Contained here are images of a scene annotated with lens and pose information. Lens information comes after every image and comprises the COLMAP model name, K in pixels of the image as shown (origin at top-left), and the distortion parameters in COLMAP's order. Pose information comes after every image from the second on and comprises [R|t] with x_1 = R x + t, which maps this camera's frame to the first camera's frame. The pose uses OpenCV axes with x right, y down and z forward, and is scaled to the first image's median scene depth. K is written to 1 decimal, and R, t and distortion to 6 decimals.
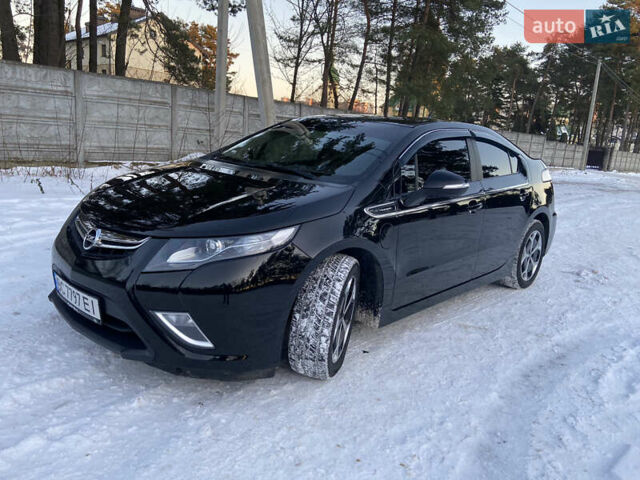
lens RADIAL K [[479.5, 0, 315.6], [0, 479.5, 238.7], [0, 0, 1]] dist [0.124298, -0.159980]
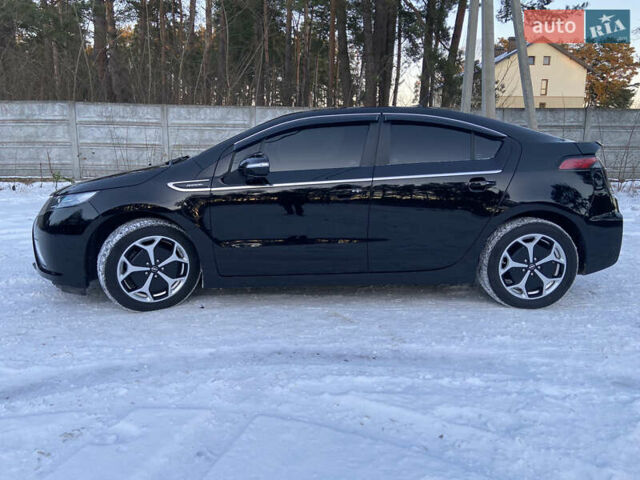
lens RADIAL K [[479.5, 0, 315.6], [0, 479.5, 238.7], [0, 0, 1]] dist [0.124298, -0.159980]
pose [[0.720462, 0.058753, -0.691001, 0.971874], [-0.099066, 0.994905, -0.018697, 0.052296], [0.686382, 0.081925, 0.722612, 0.278634]]
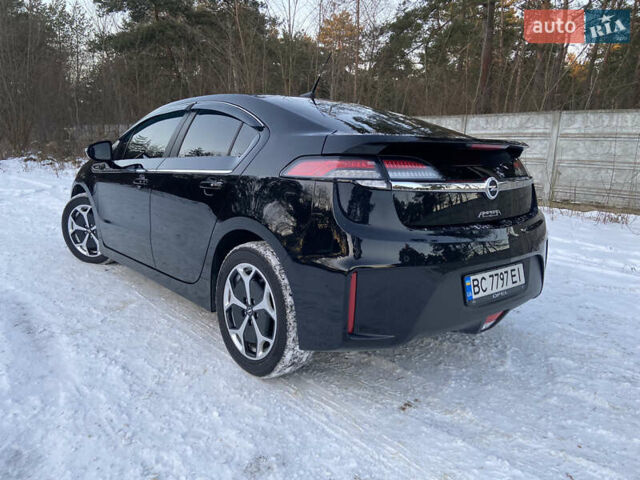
lens RADIAL K [[479.5, 0, 315.6], [0, 479.5, 238.7], [0, 0, 1]] dist [0.124298, -0.159980]
pose [[-0.104428, 0.095002, -0.989985, 1.275268], [-0.263143, 0.957312, 0.119624, -0.166217], [0.959088, 0.273000, -0.074971, 1.462358]]
